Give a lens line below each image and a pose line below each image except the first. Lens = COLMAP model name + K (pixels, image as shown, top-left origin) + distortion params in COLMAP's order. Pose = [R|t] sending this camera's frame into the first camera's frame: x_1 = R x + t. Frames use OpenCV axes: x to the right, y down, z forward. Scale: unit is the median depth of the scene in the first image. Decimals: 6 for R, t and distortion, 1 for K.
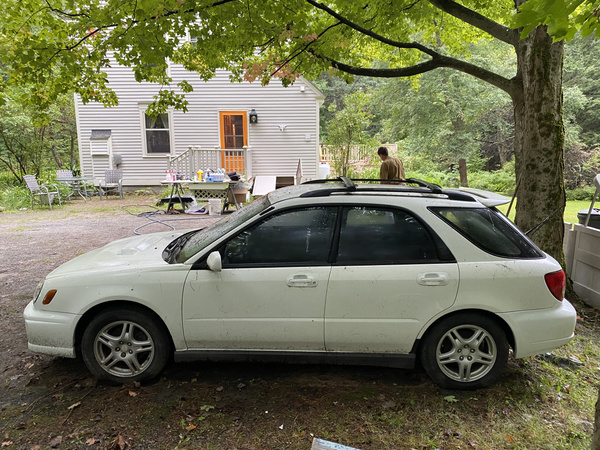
lens RADIAL K [[468.0, 0, 300.0], [0, 468.0, 225.0], [0, 0, 1]] dist [0.001431, 0.000225]
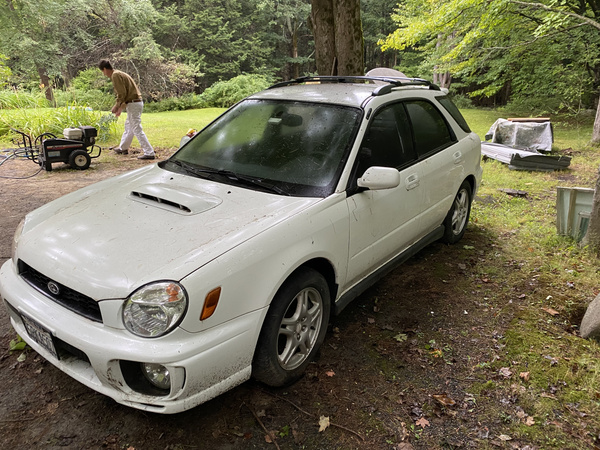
lens RADIAL K [[468.0, 0, 300.0], [0, 468.0, 225.0], [0, 0, 1]] dist [0.001431, 0.000225]
pose [[0.600129, -0.281791, 0.748625, -0.866501], [0.161373, 0.959302, 0.231729, -0.056107], [-0.783457, -0.018260, 0.621178, 0.551824]]
